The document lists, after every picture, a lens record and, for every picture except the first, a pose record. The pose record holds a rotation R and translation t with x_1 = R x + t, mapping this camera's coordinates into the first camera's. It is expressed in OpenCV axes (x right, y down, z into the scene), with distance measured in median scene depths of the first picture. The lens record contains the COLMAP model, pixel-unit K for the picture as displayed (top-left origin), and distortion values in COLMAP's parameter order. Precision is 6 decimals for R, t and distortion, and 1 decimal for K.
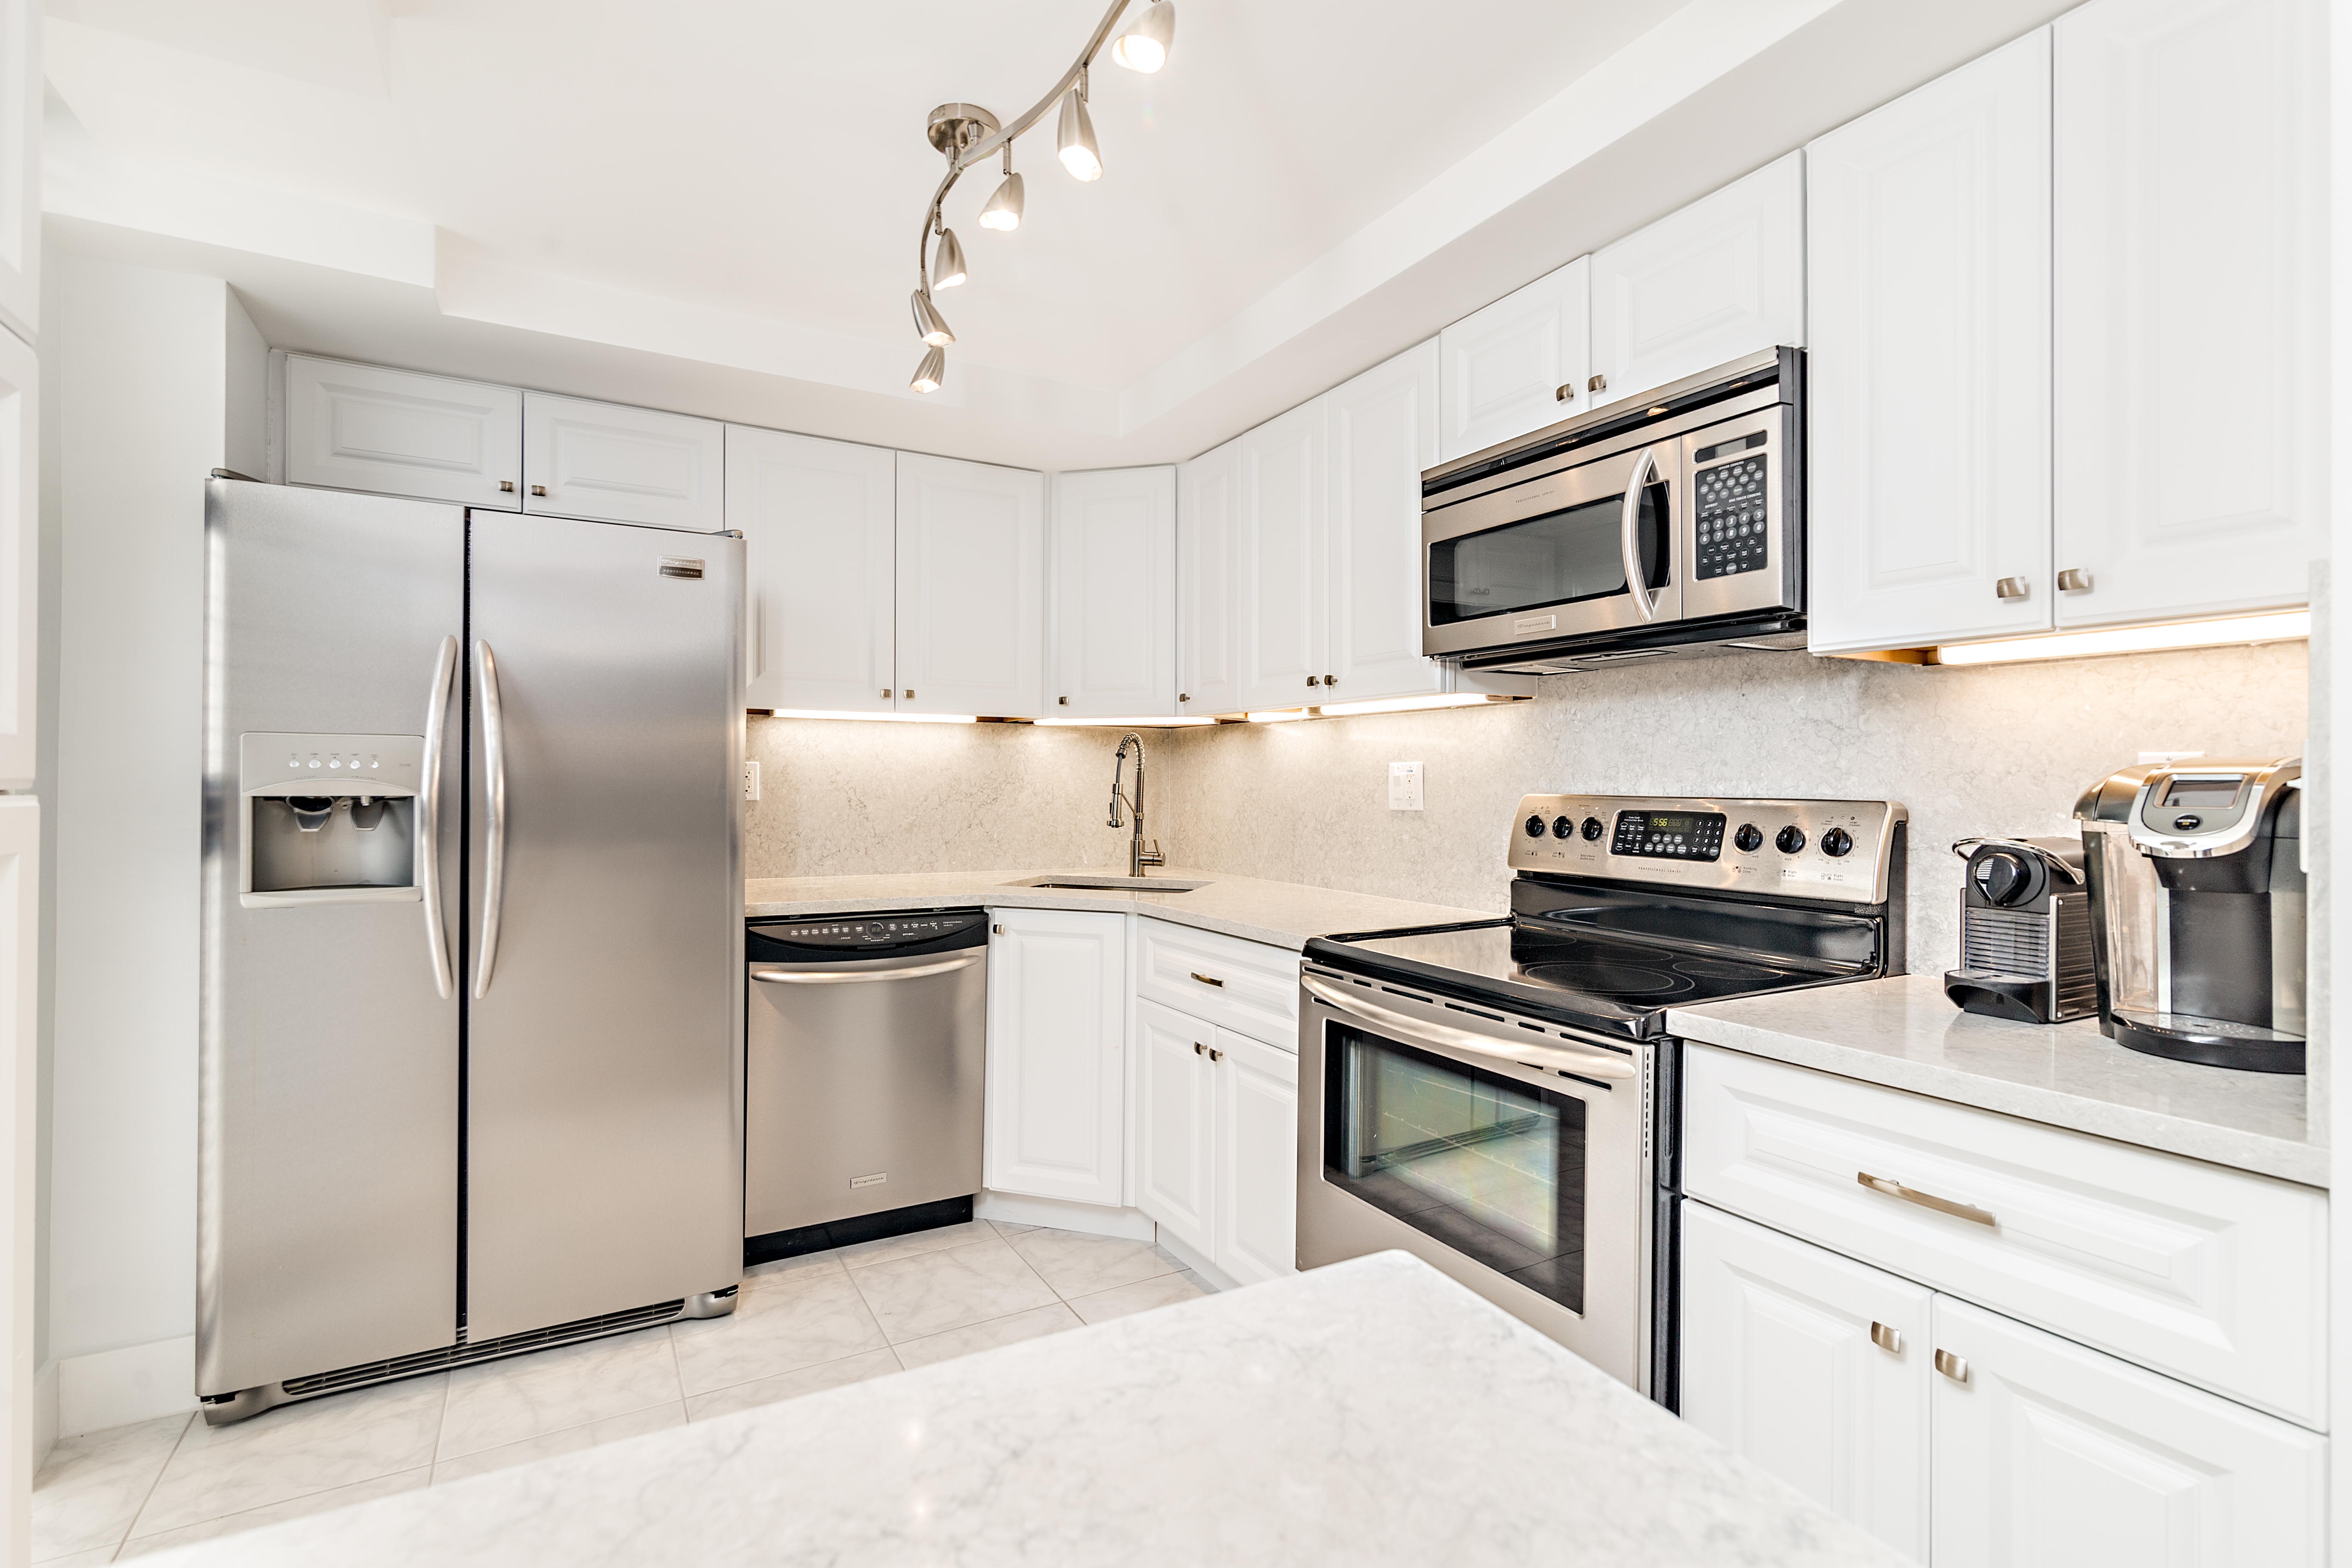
lens RADIAL K [[1071.3, 0, 1176.0], [0, 1071.3, 784.0], [0, 0, 1]] dist [-0.004843, -0.000390]
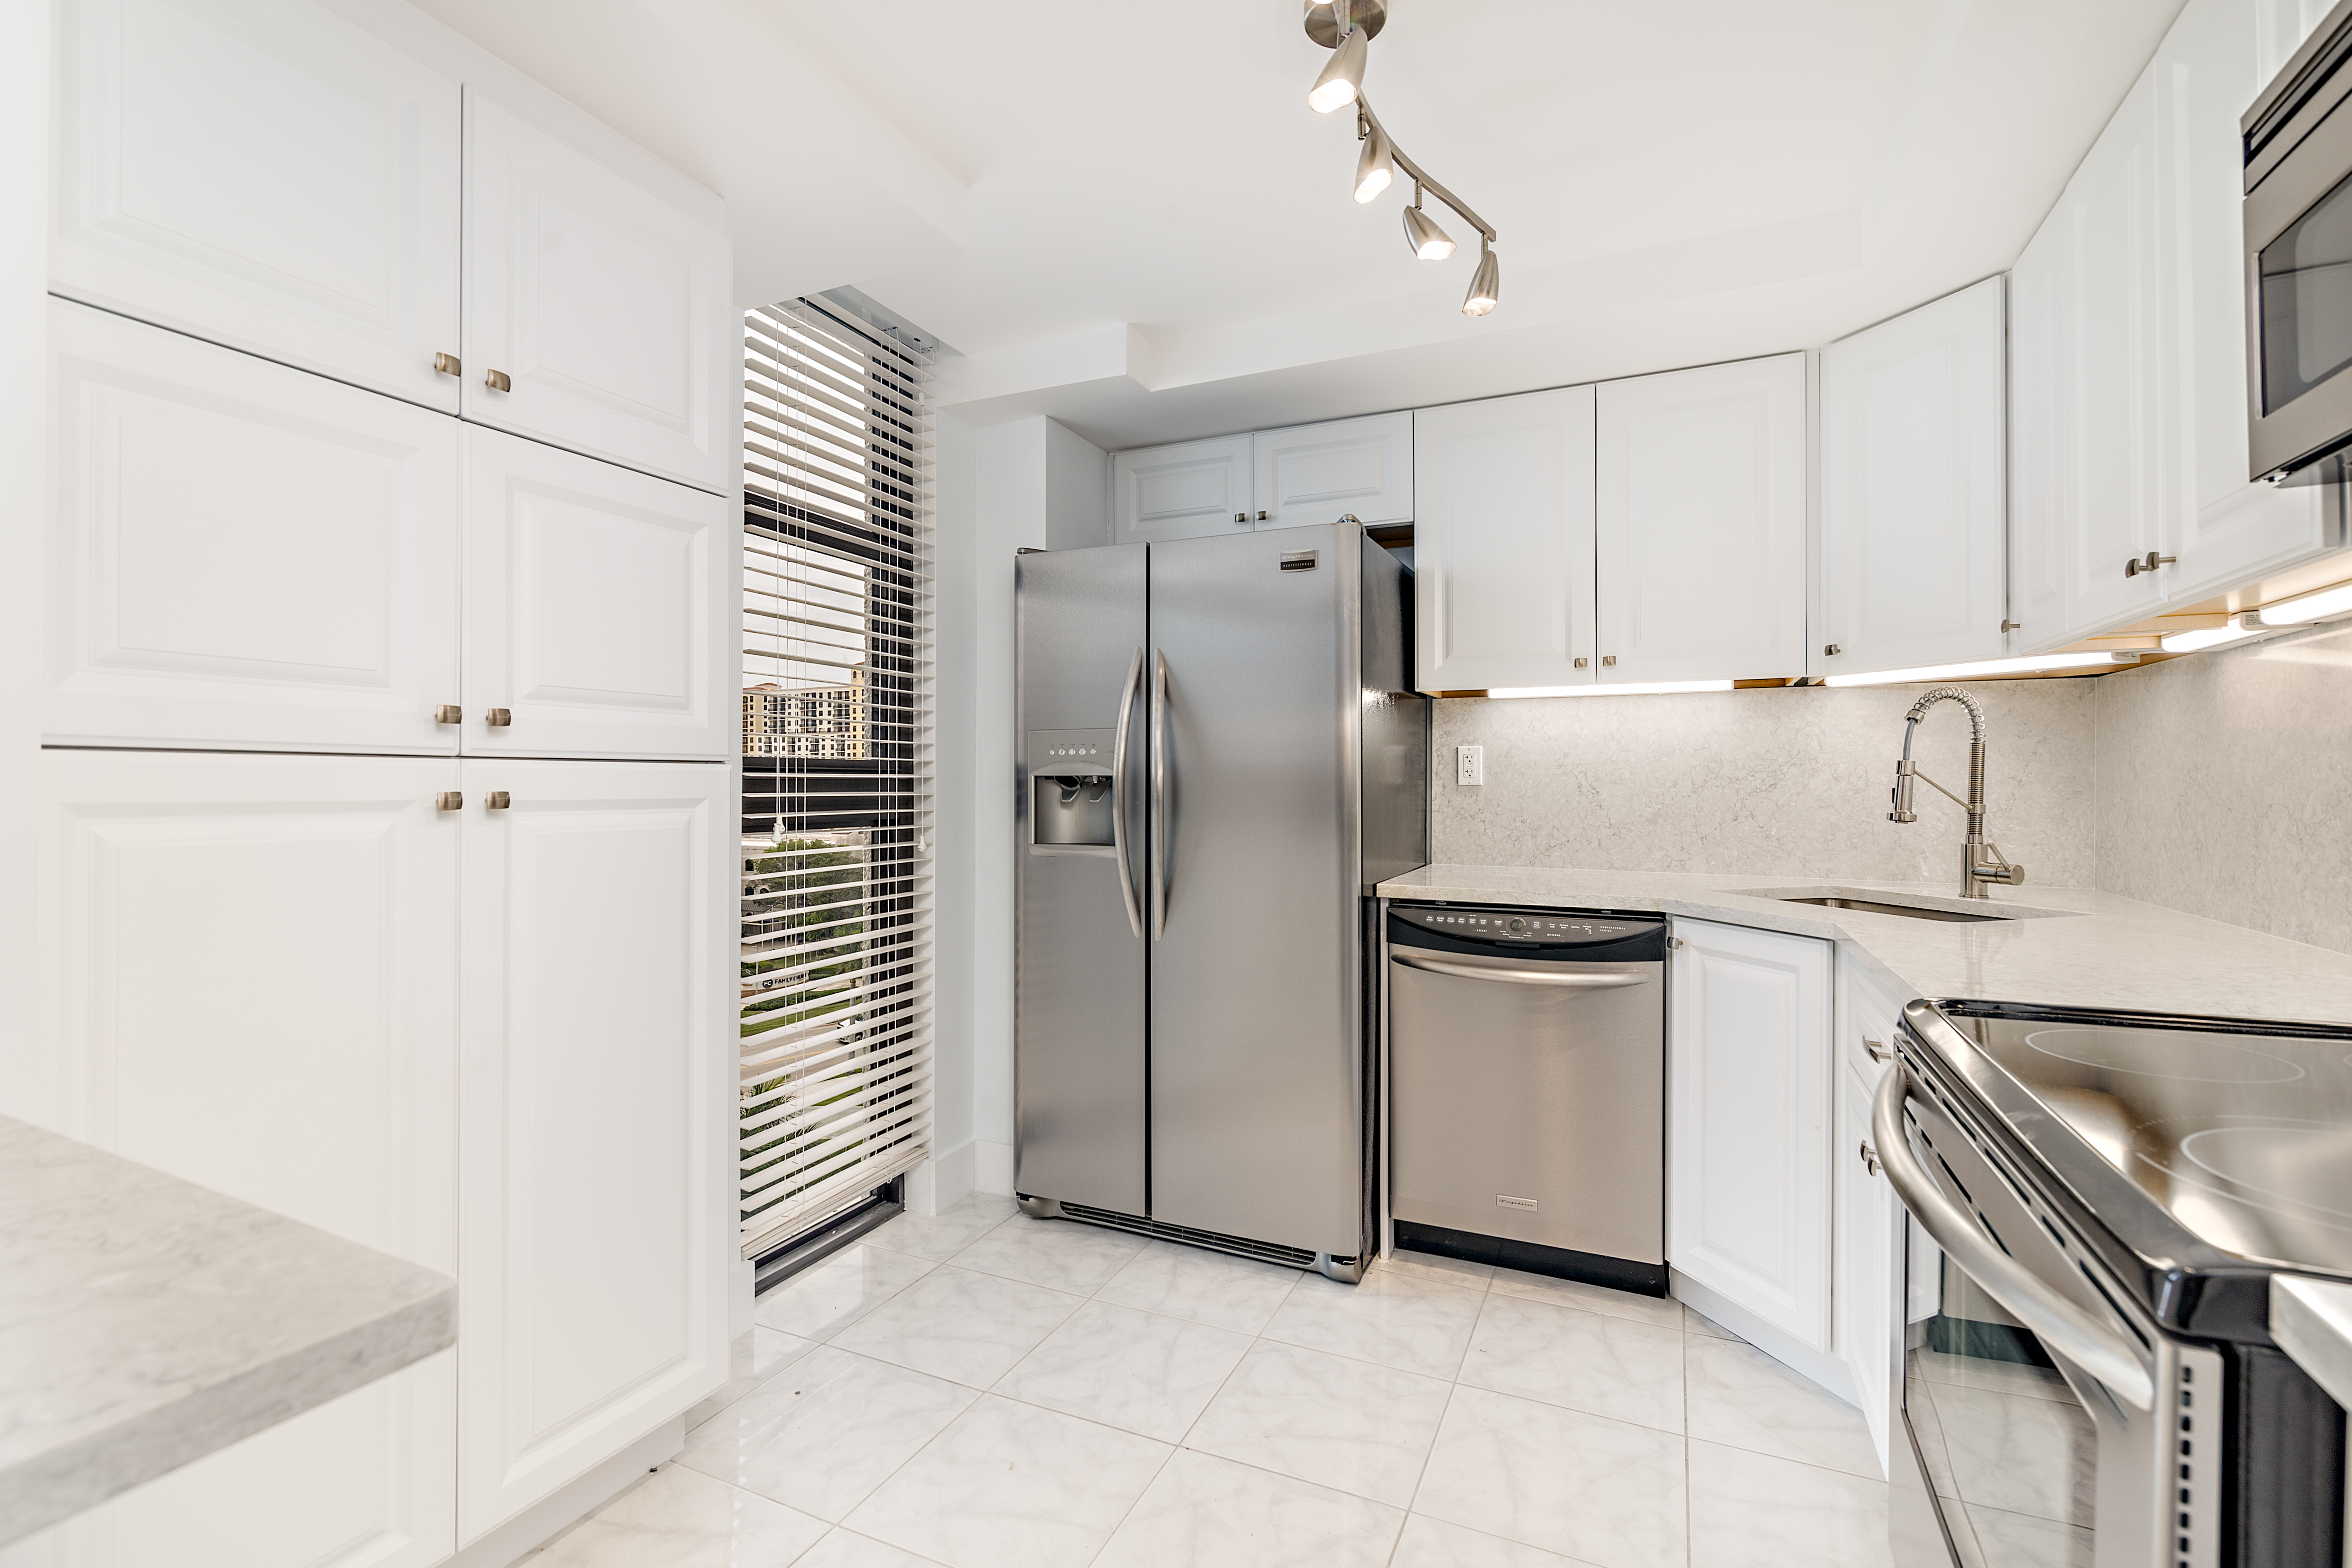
lens RADIAL K [[1071.2, 0, 1176.0], [0, 1071.2, 784.0], [0, 0, 1]] dist [-0.004843, -0.000390]
pose [[0.572700, -0.003506, -0.819758, 0.296113], [0.001629, 0.999994, -0.003139, 0.019857], [0.819764, 0.000463, 0.572702, 0.253697]]
